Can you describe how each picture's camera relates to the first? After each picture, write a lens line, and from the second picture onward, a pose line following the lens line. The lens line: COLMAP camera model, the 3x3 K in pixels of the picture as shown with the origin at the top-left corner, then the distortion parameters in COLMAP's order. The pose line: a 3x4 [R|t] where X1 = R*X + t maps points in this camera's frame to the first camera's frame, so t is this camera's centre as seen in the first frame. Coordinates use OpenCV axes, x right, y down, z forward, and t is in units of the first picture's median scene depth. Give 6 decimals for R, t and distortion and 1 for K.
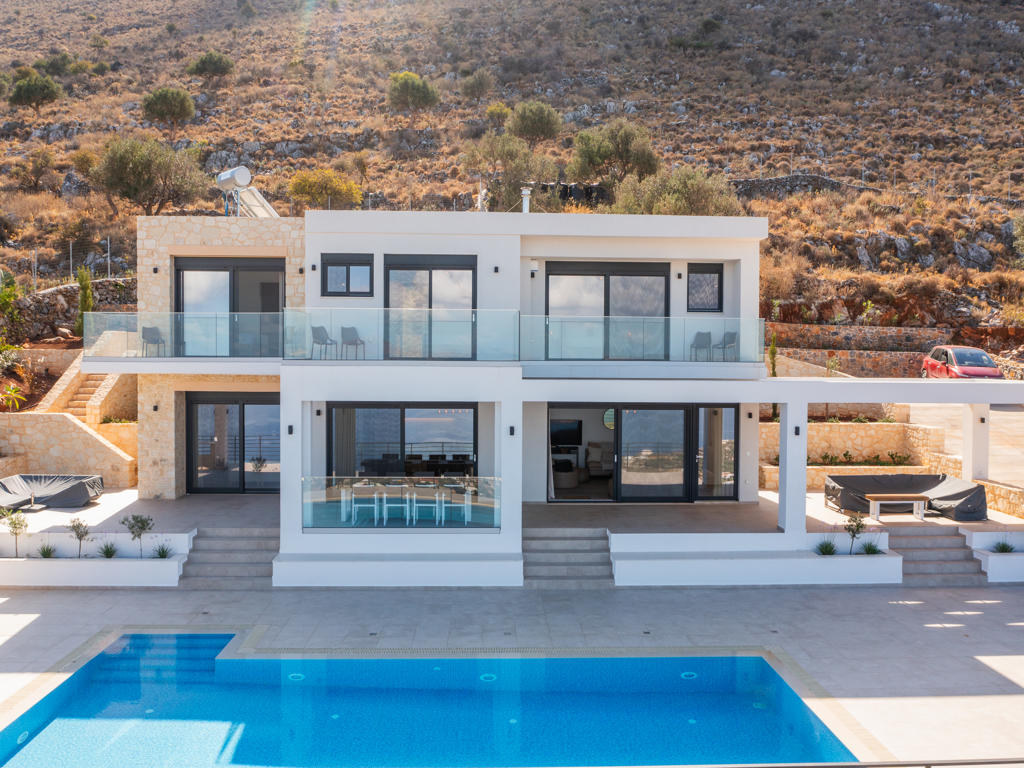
lens RADIAL K [[795.4, 0, 510.6], [0, 795.4, 387.7], [0, 0, 1]] dist [-0.028556, 0.003611]
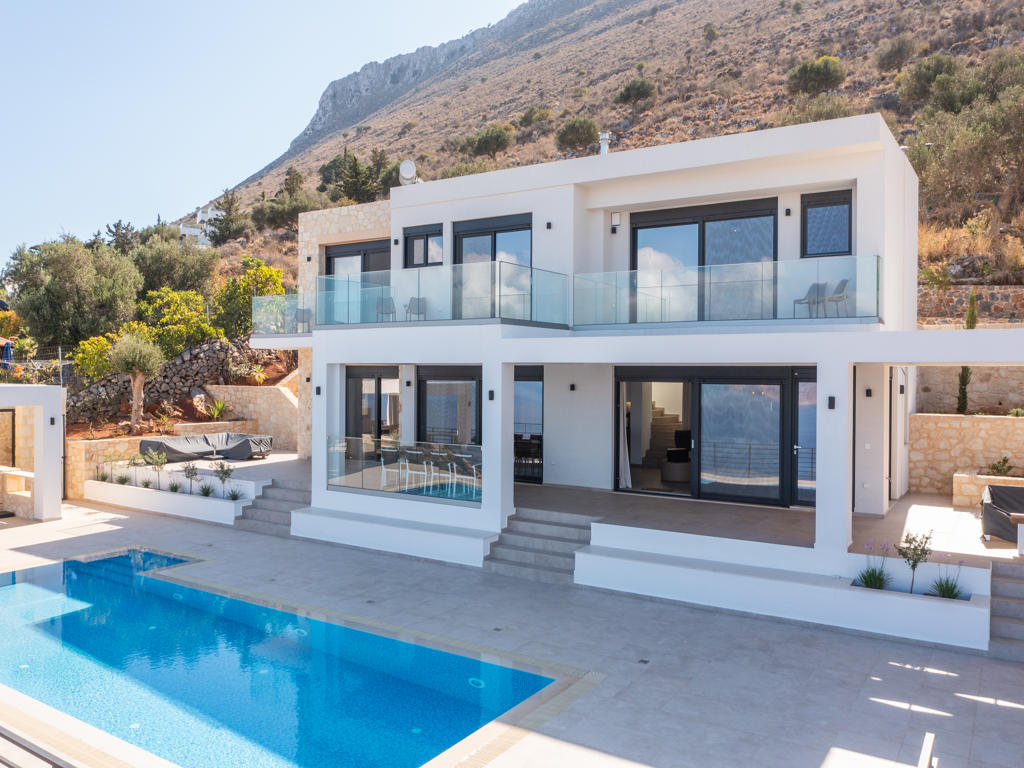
lens RADIAL K [[795.4, 0, 513.9], [0, 795.4, 387.3], [0, 0, 1]] dist [-0.028556, 0.003611]
pose [[0.819388, 0.008566, -0.573176, 0.535870], [-0.022400, 0.999603, -0.017084, 0.059717], [0.572802, 0.026837, 0.819254, 0.273198]]
